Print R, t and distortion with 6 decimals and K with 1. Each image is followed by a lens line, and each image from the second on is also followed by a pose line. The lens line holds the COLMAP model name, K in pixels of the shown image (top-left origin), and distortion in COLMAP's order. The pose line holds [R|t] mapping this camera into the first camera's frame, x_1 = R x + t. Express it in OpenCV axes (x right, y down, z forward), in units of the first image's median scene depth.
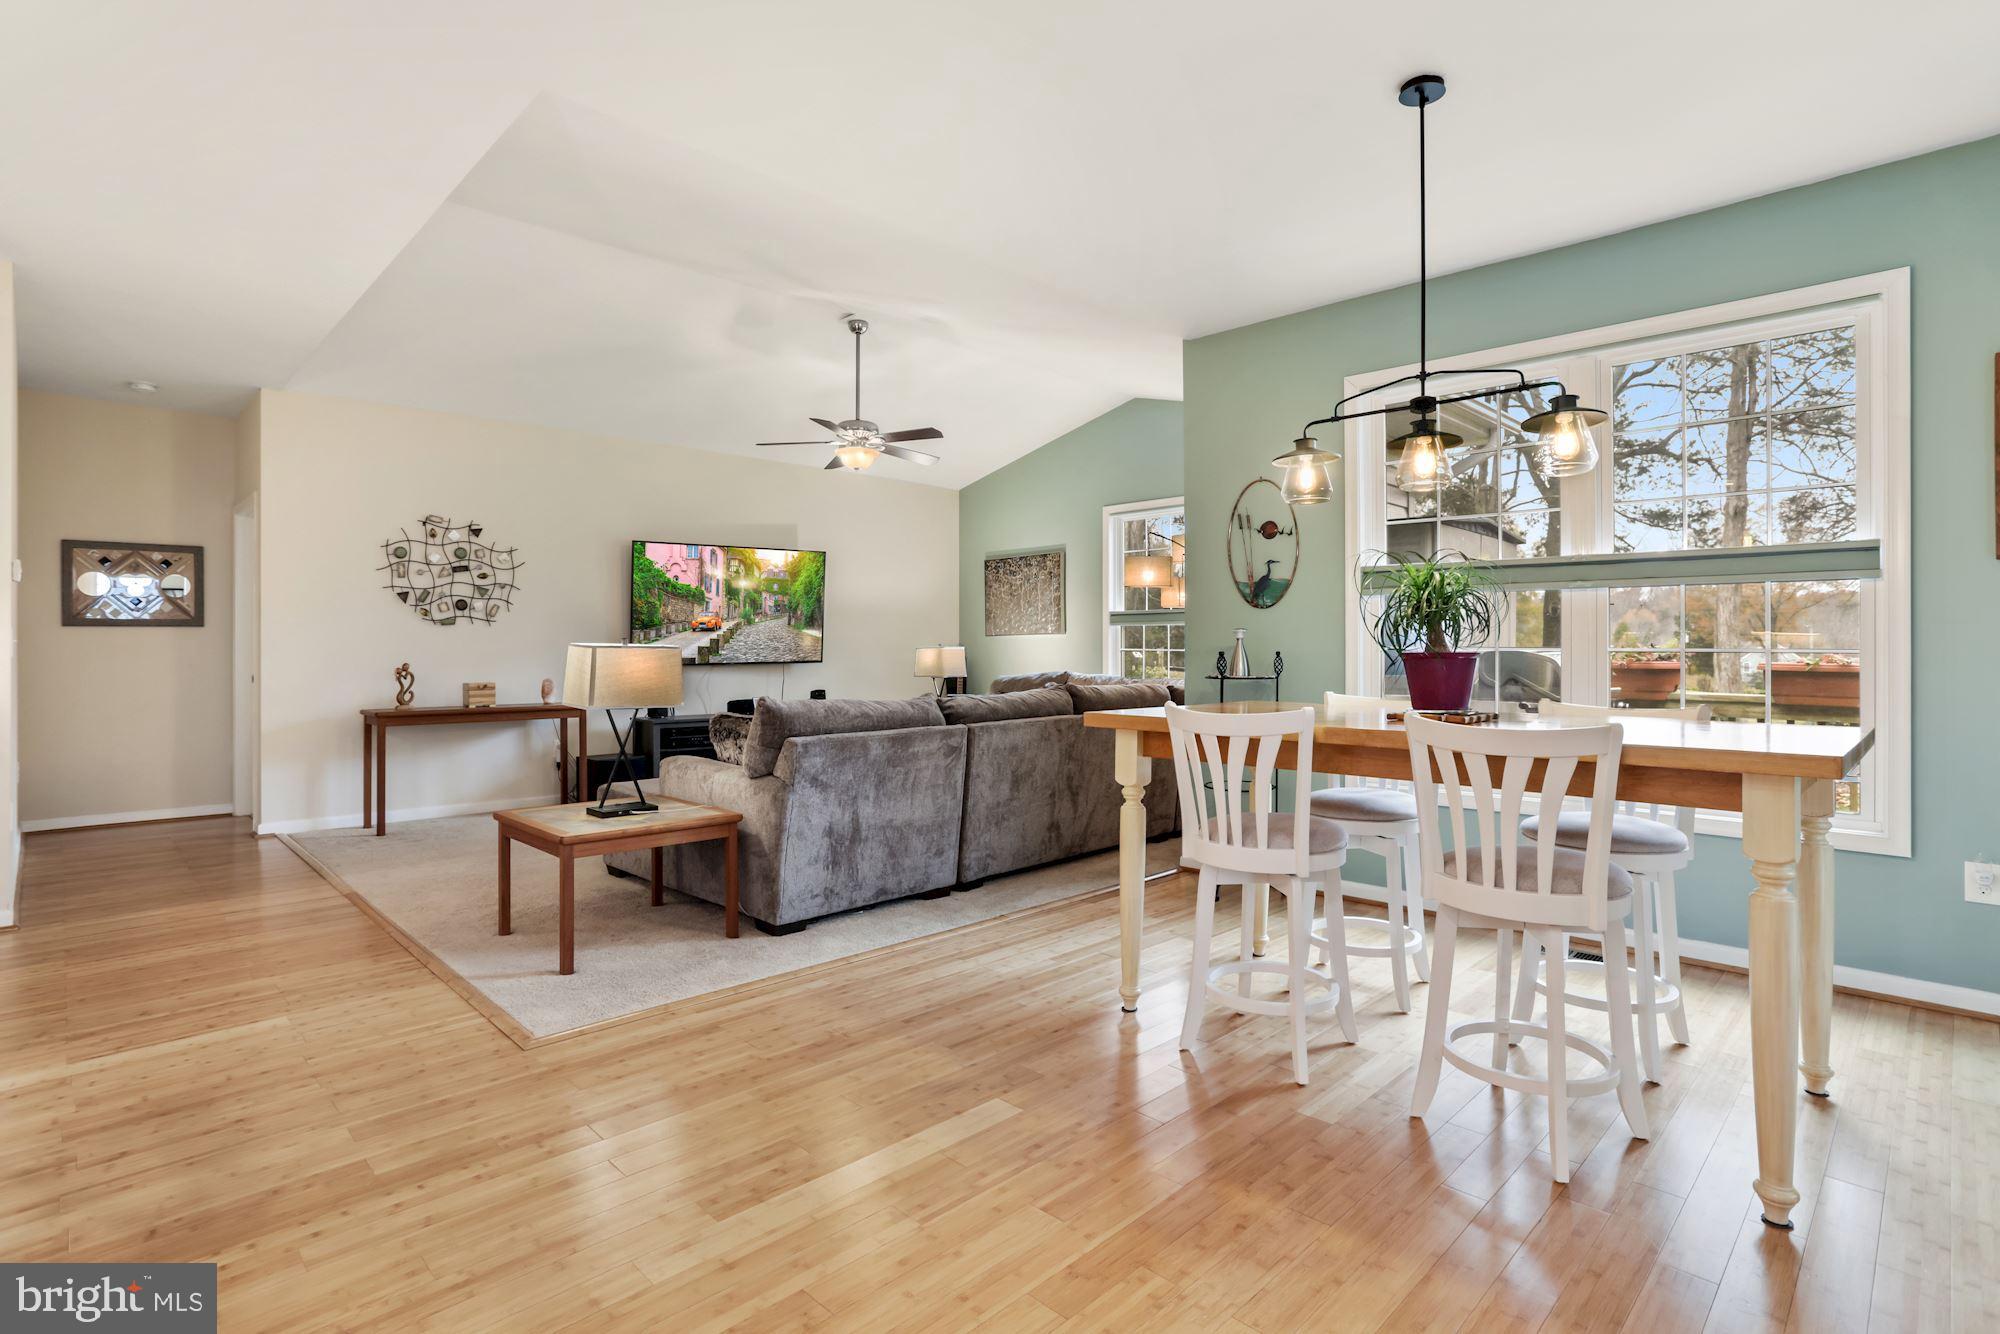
lens RADIAL K [[981.4, 0, 988.2], [0, 981.4, 647.8], [0, 0, 1]] dist [-0.043945, 0.020668]
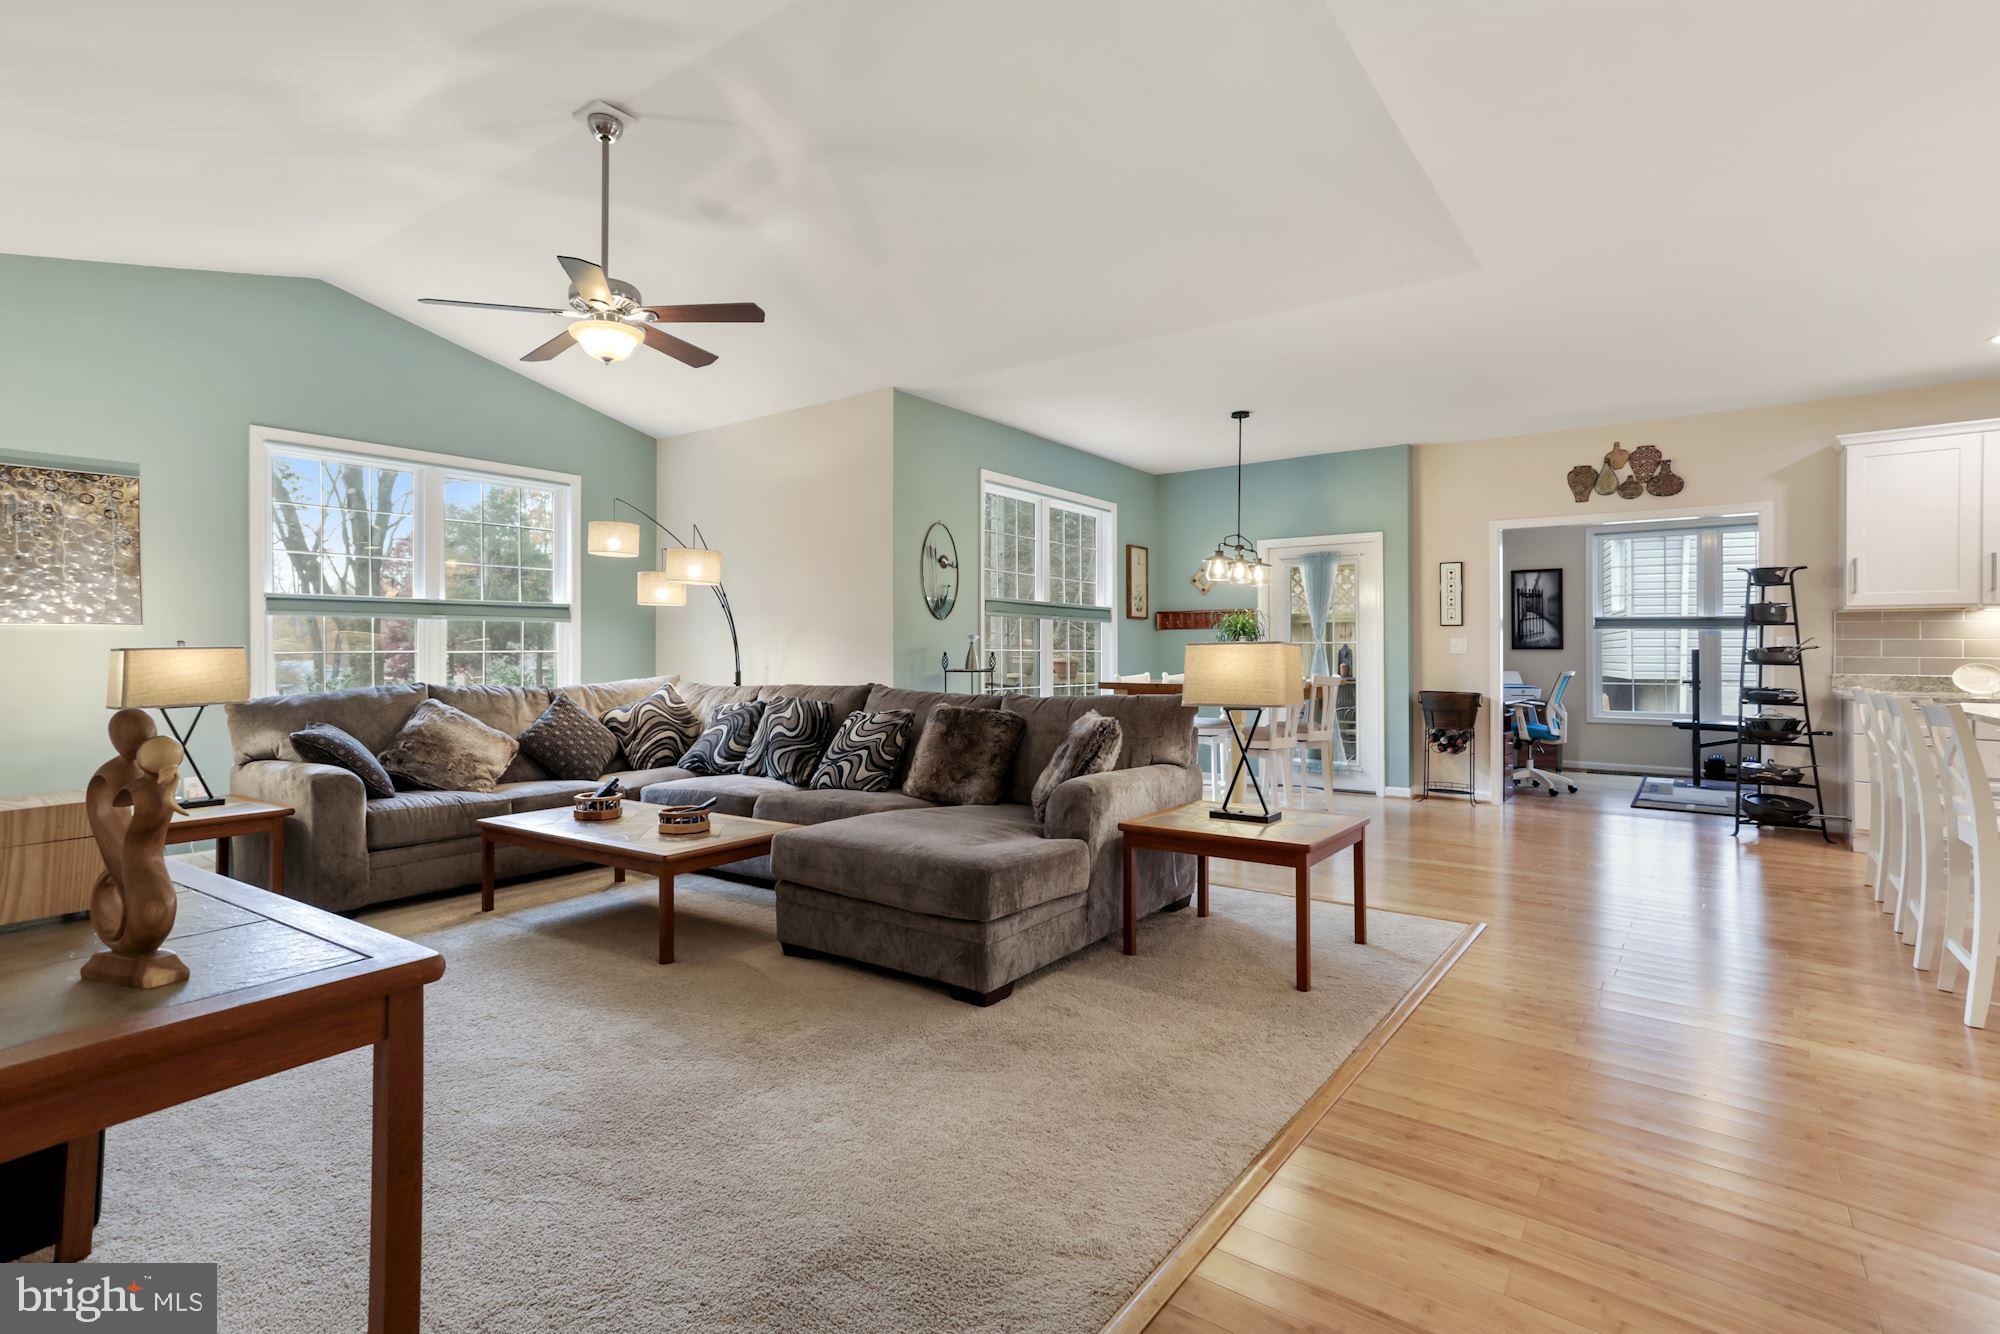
lens RADIAL K [[981.4, 0, 982.6], [0, 981.4, 663.5], [0, 0, 1]] dist [-0.043945, 0.020668]
pose [[-0.151123, -0.010125, 0.988463, -0.775680], [-0.002286, 0.999948, 0.009893, 0.003556], [-0.988512, -0.000765, -0.151138, 0.849323]]
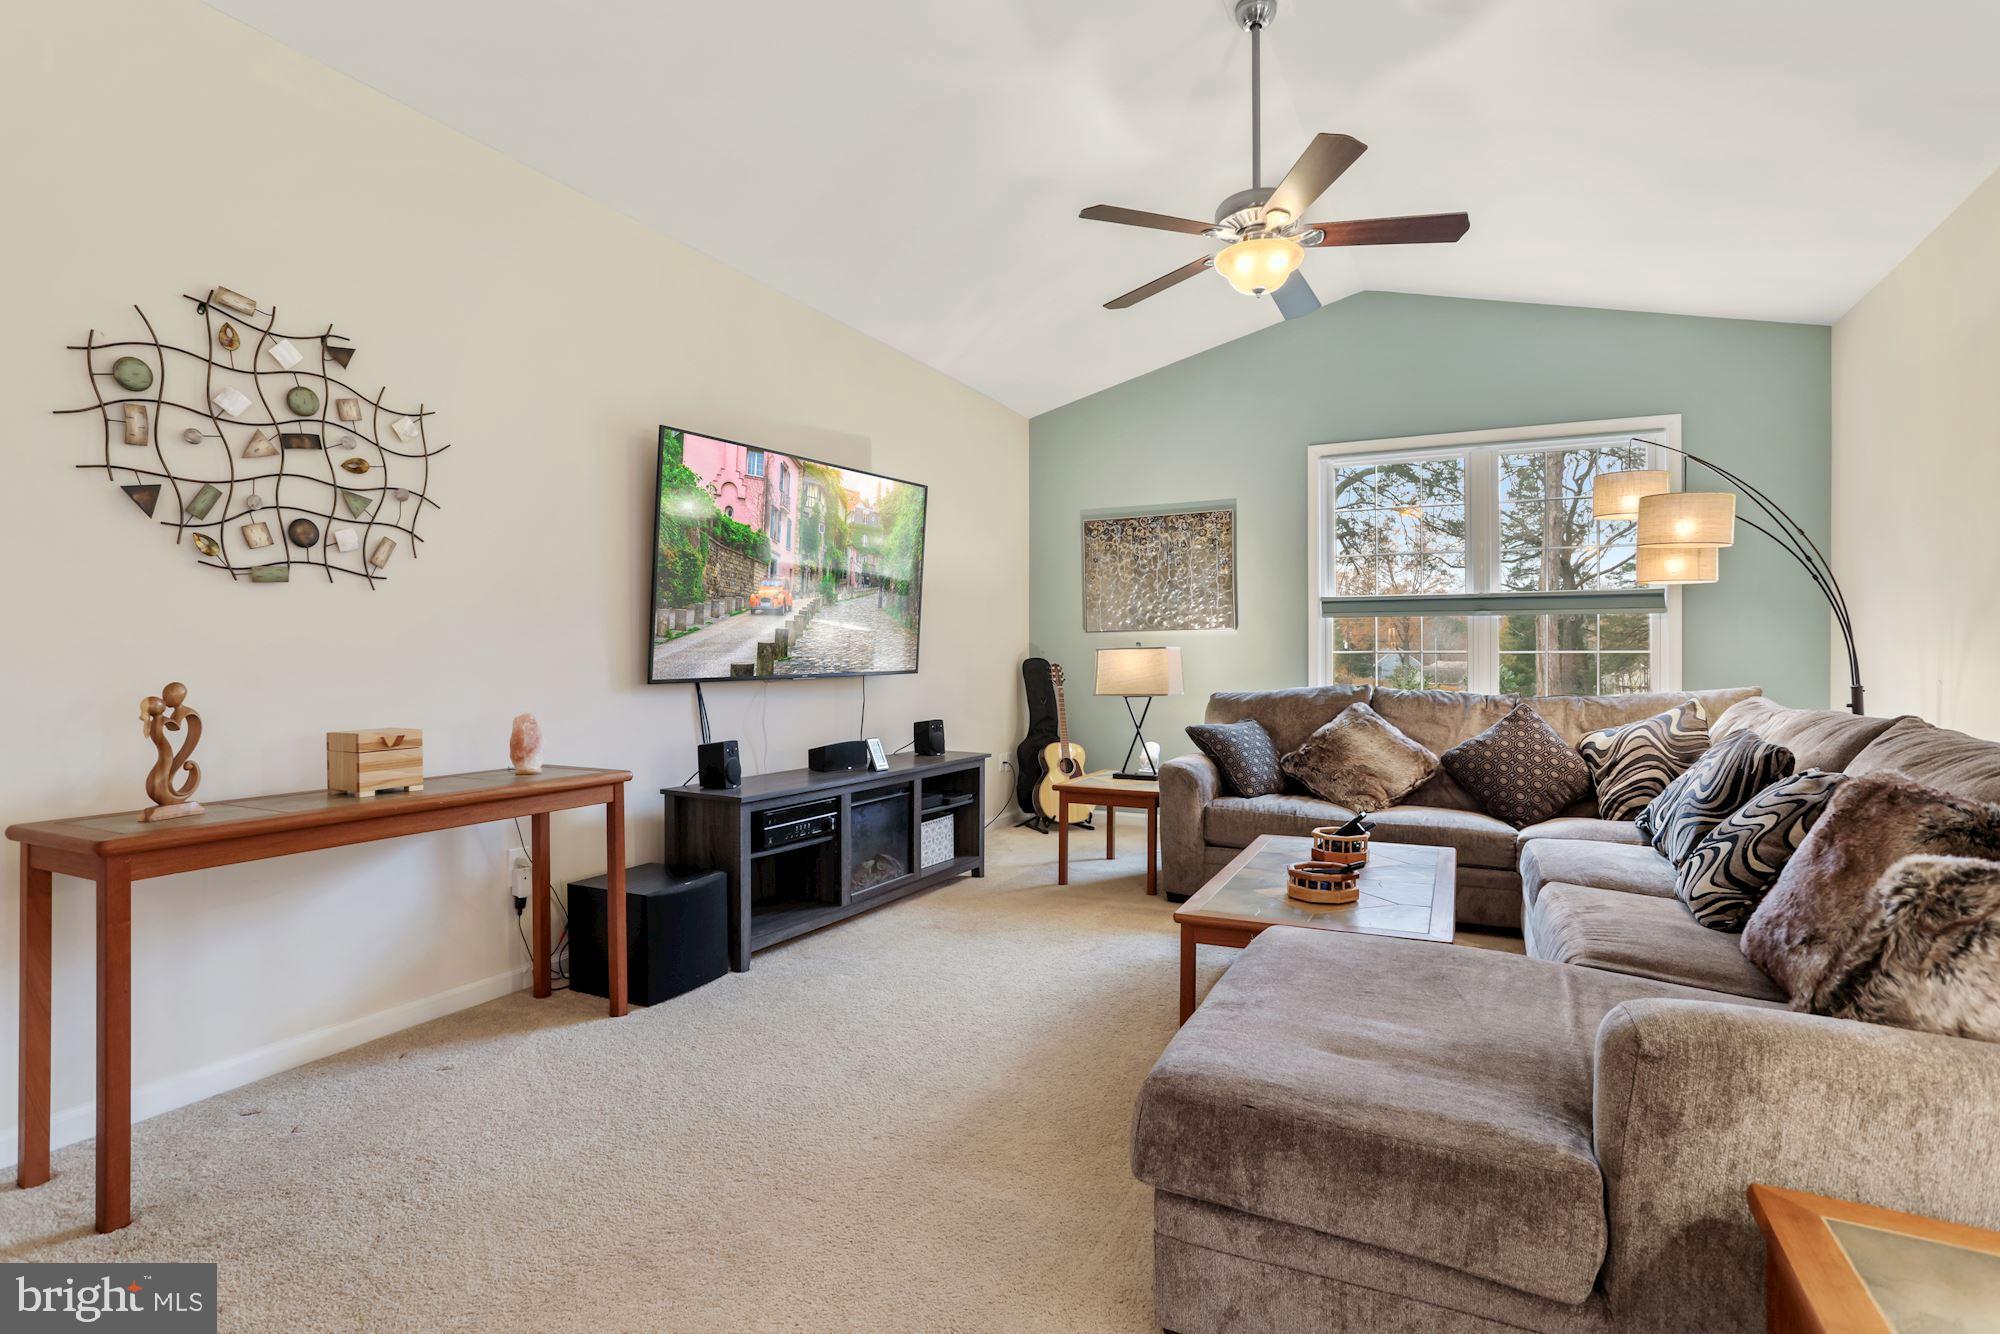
lens RADIAL K [[981.4, 0, 992.5], [0, 981.4, 663.2], [0, 0, 1]] dist [-0.043945, 0.020668]
pose [[0.947653, -0.001164, 0.319299, -0.424600], [-0.001970, 0.999953, 0.009492, 0.004817], [-0.319295, -0.009624, 0.947606, 0.564743]]
